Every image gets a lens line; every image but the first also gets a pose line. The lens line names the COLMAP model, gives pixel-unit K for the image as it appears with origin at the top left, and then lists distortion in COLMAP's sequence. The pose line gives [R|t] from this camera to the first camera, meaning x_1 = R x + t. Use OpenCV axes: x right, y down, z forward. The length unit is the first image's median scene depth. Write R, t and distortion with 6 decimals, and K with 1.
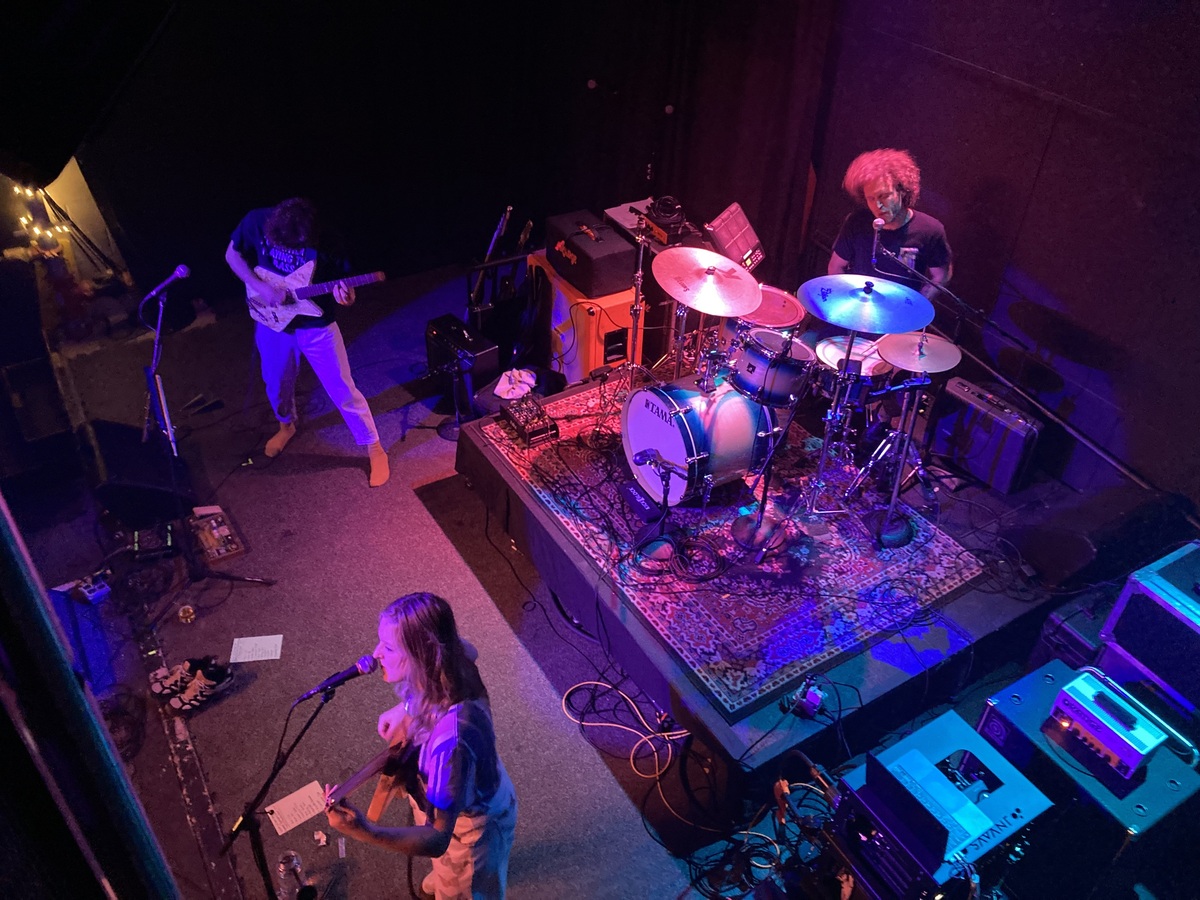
lens RADIAL K [[974.4, 0, 600.0], [0, 974.4, 450.0], [0, 0, 1]] dist [0.051992, -0.003256]
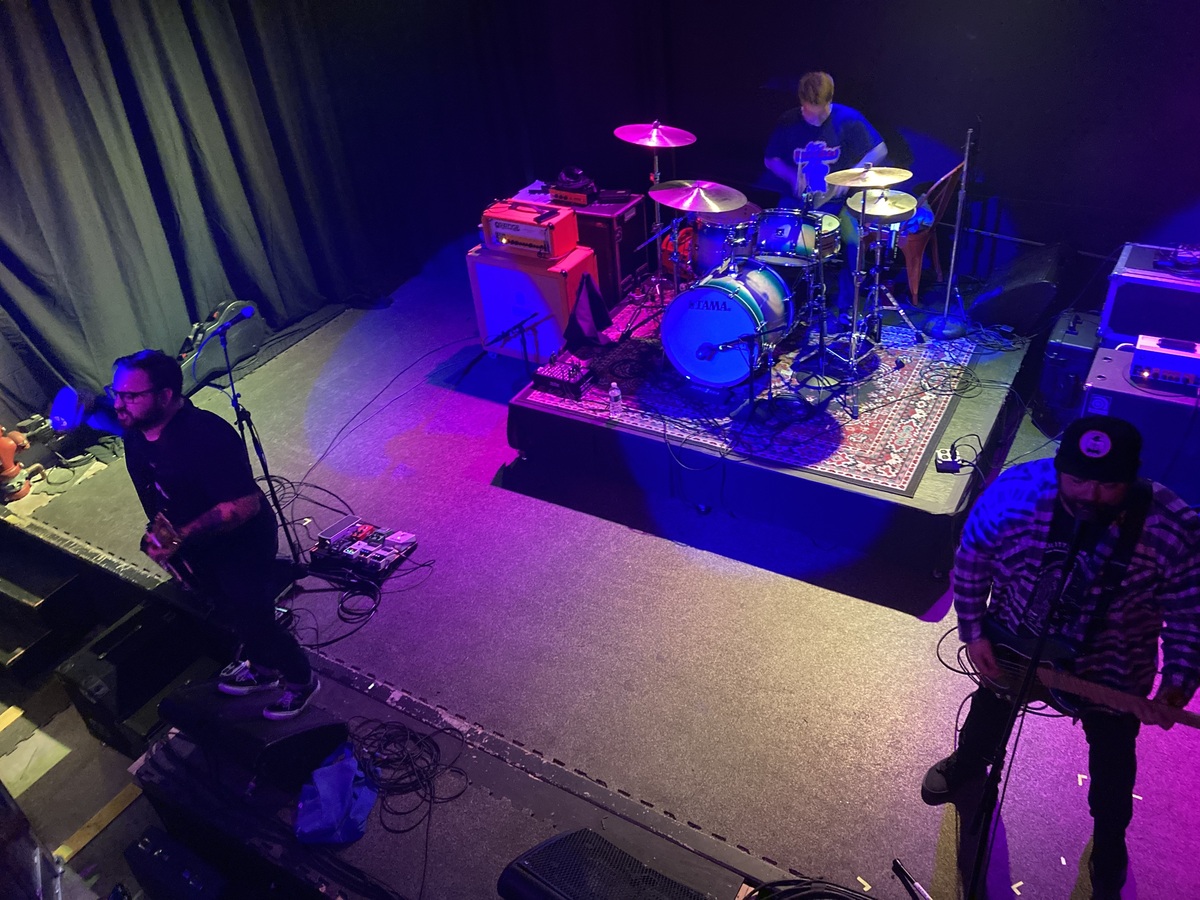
lens RADIAL K [[979.2, 0, 593.0], [0, 979.2, 434.1], [0, 0, 1]] dist [0.019850, 0.001487]
pose [[0.883928, -0.351360, 0.308573, -0.508614], [0.374425, 0.927103, -0.016908, 0.074768], [-0.280138, 0.130483, 0.951050, -0.043394]]
